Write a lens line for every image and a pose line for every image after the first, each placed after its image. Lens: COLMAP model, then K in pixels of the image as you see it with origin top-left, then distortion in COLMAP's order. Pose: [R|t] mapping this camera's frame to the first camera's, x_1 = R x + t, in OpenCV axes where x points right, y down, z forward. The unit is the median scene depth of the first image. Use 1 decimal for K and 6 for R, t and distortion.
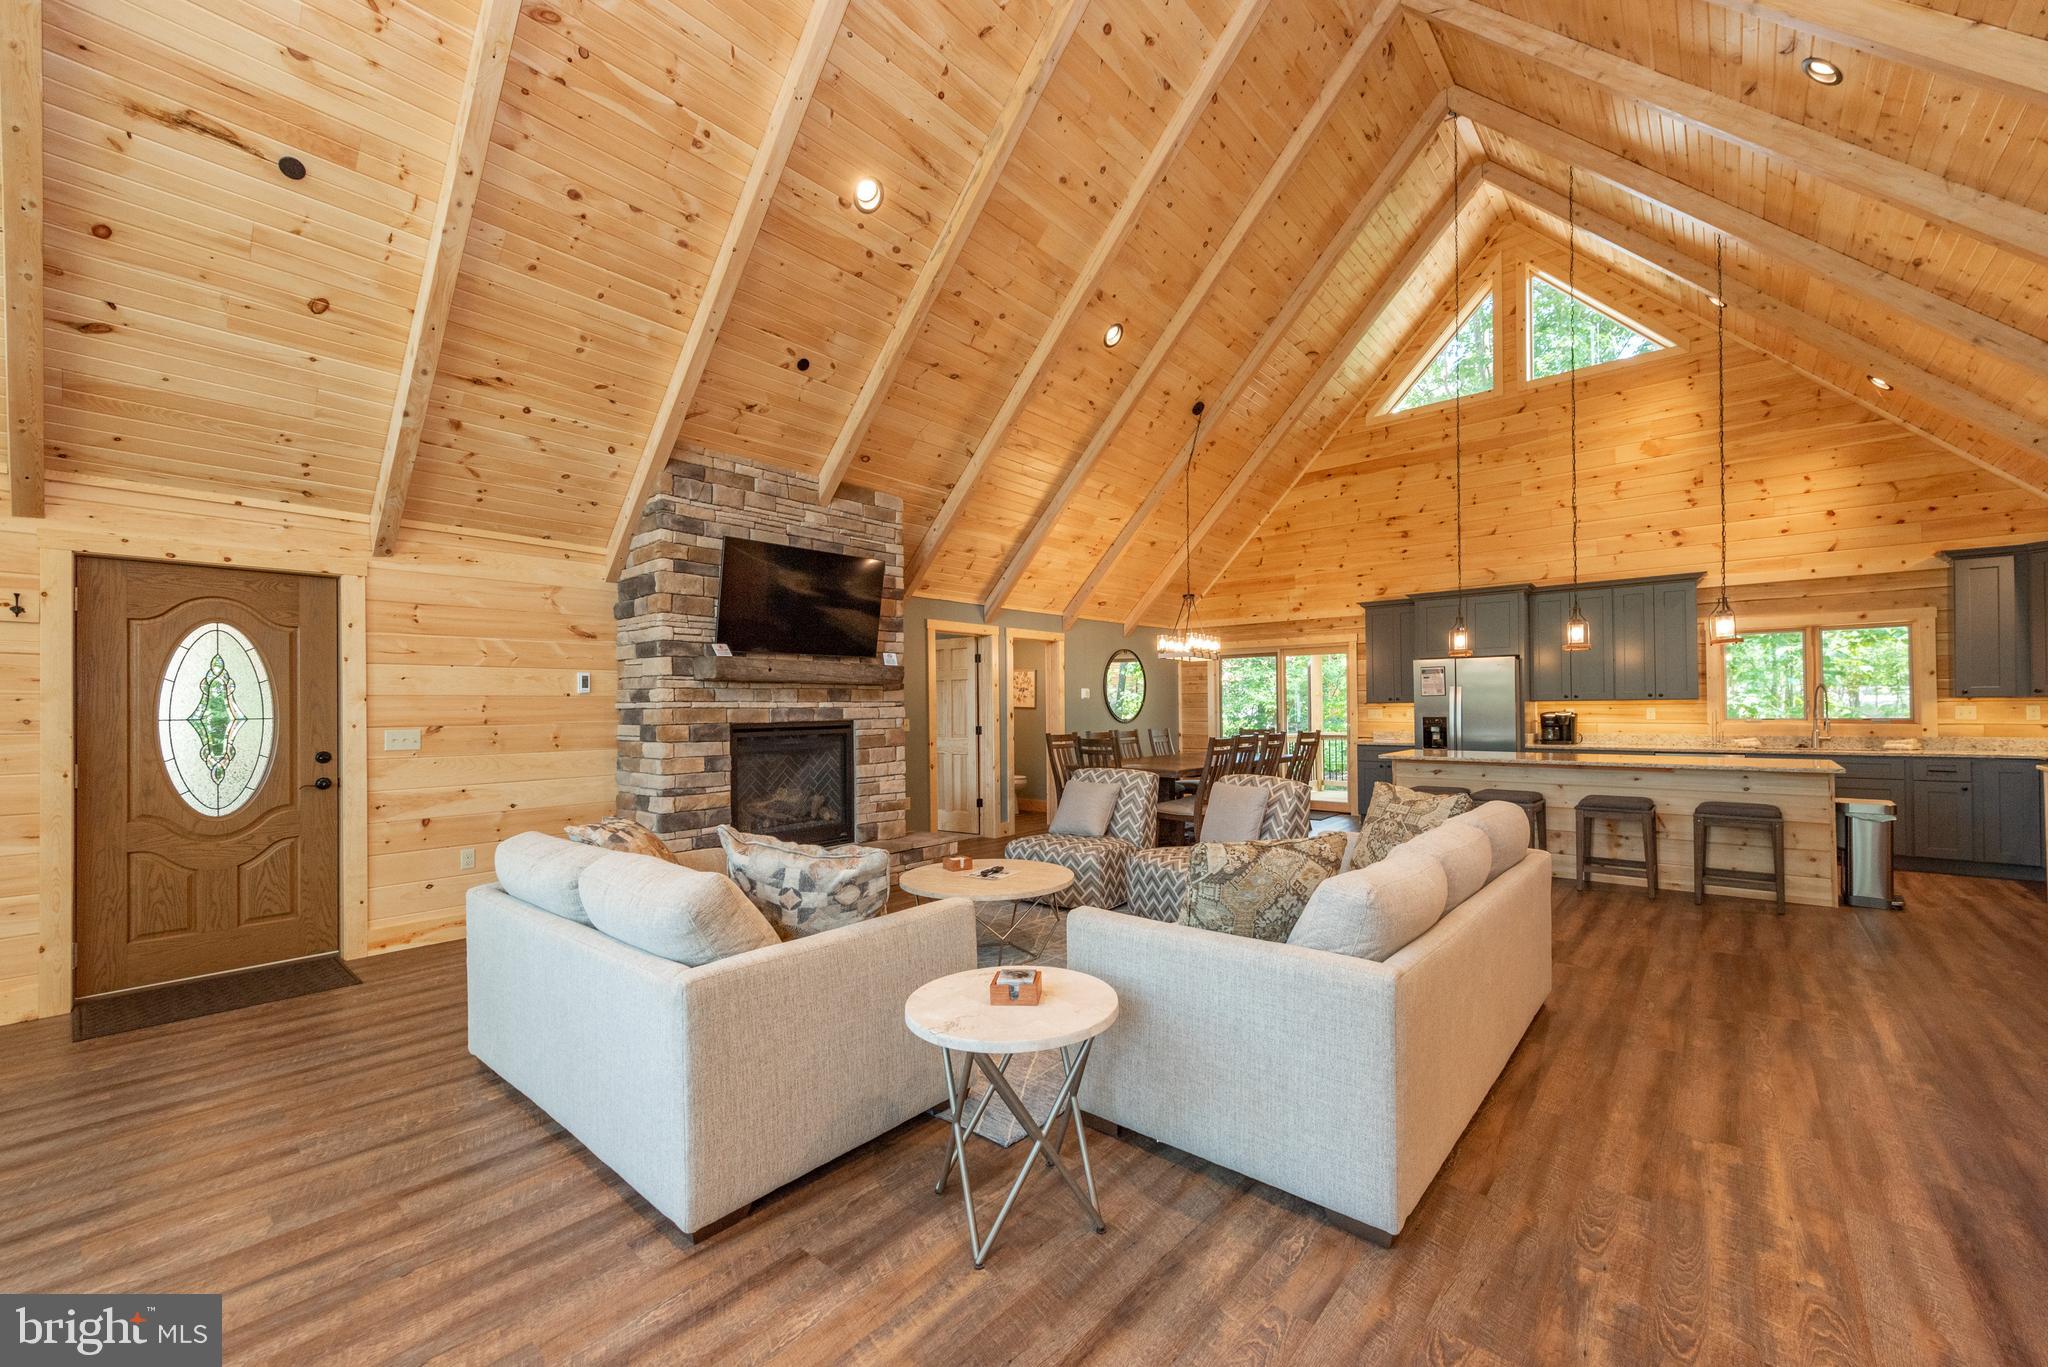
lens RADIAL K [[811.5, 0, 1021.1], [0, 811.5, 698.3], [0, 0, 1]] dist [0.000860, 0.000059]
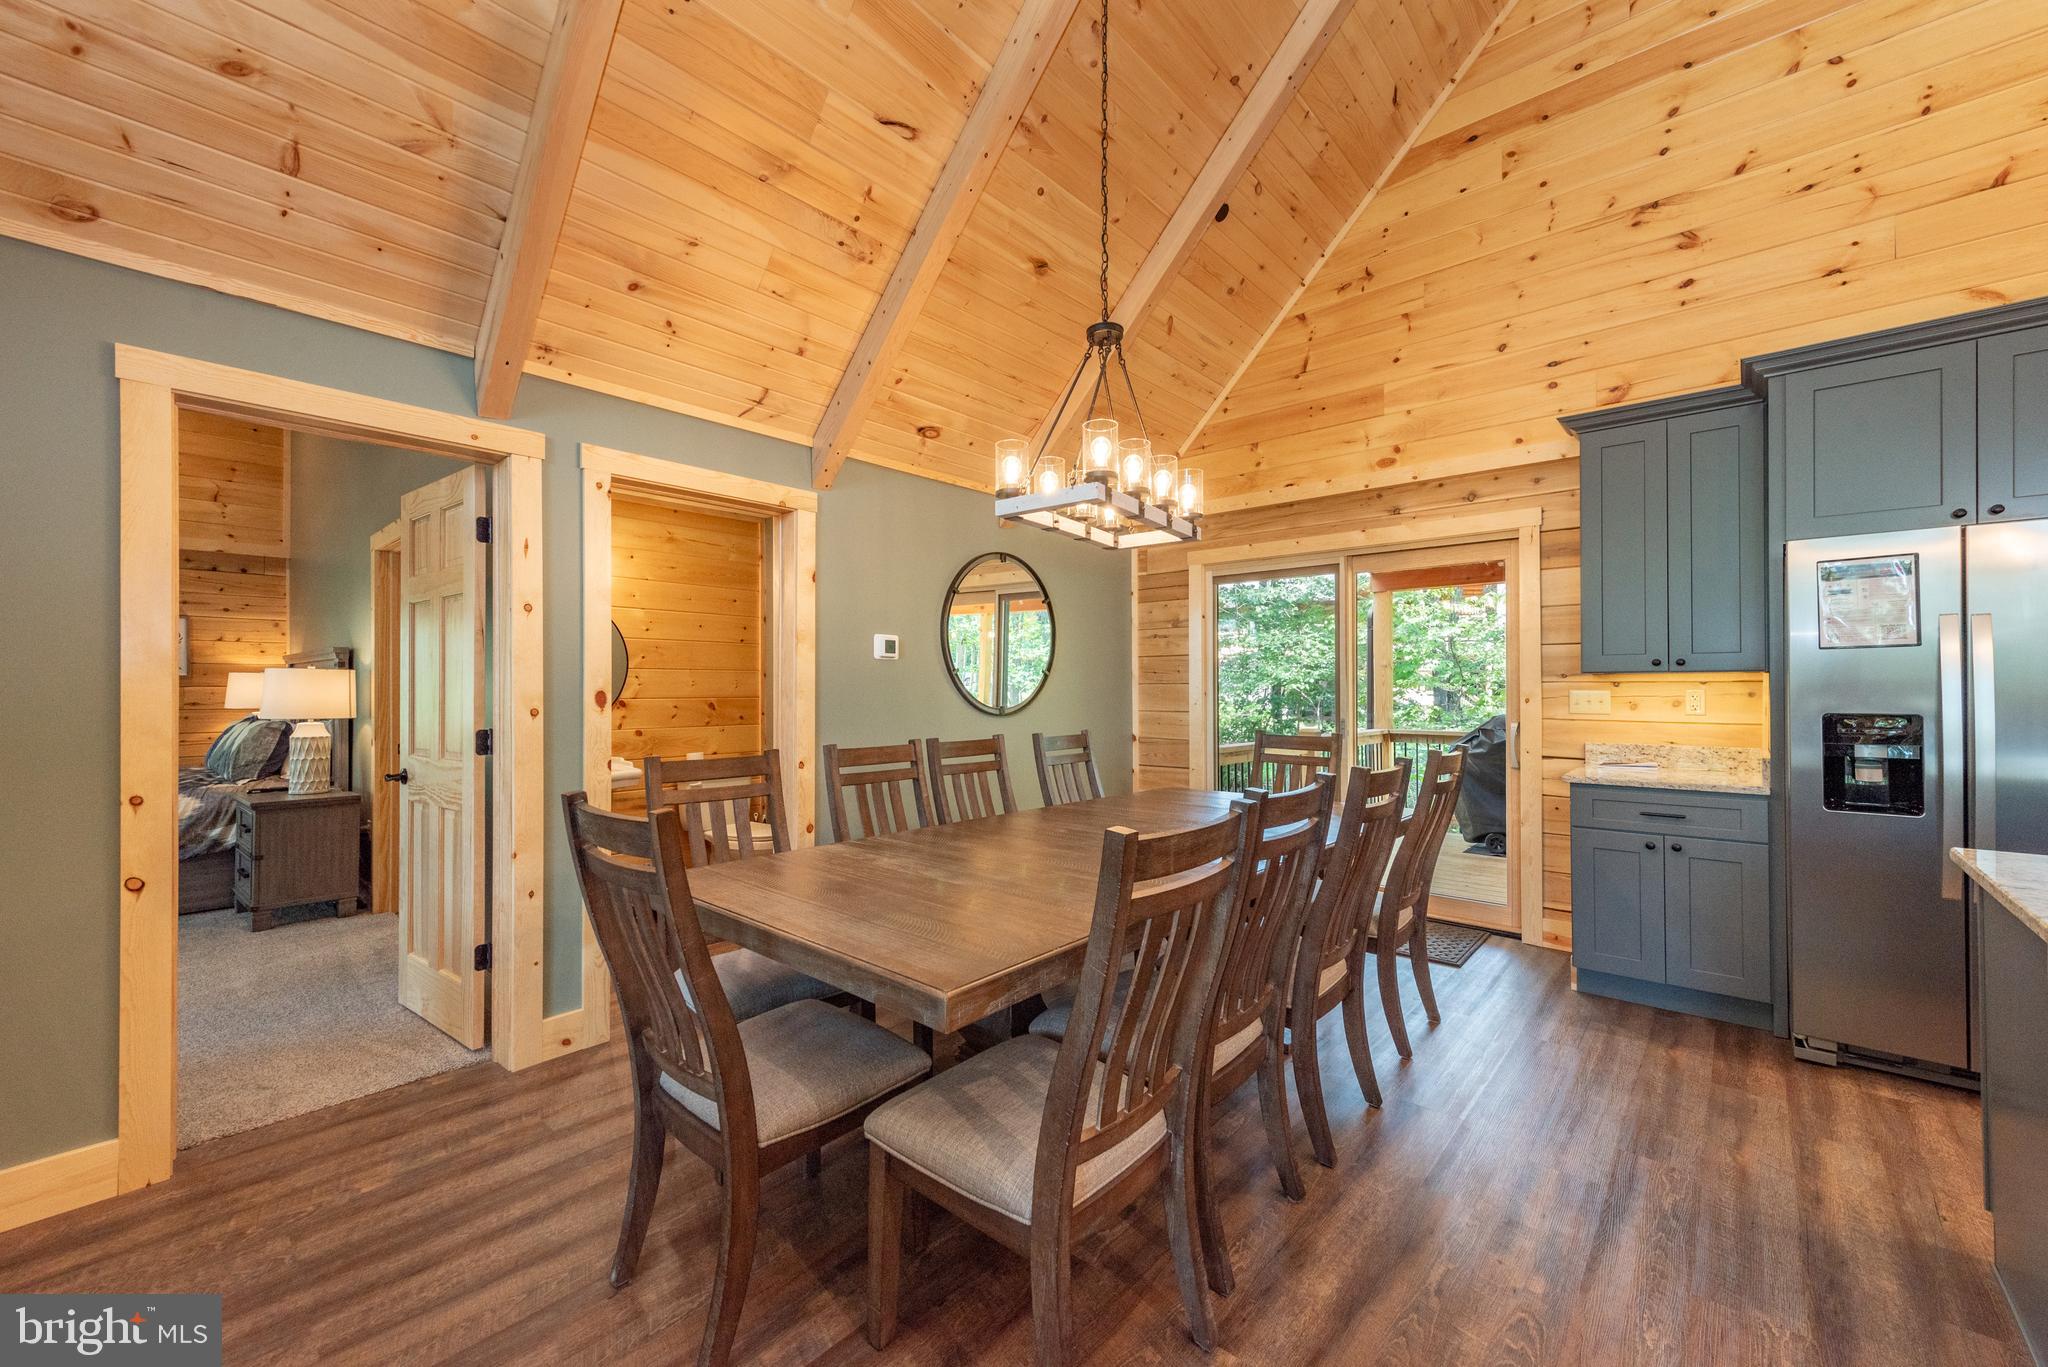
lens RADIAL K [[811.5, 0, 1026.8], [0, 811.5, 681.7], [0, 0, 1]] dist [0.000860, 0.000059]
pose [[0.999968, 0.007760, -0.002167, 0.150136], [-0.007750, 0.999959, 0.004577, 0.009634], [0.002202, -0.004560, 0.999987, 0.575907]]
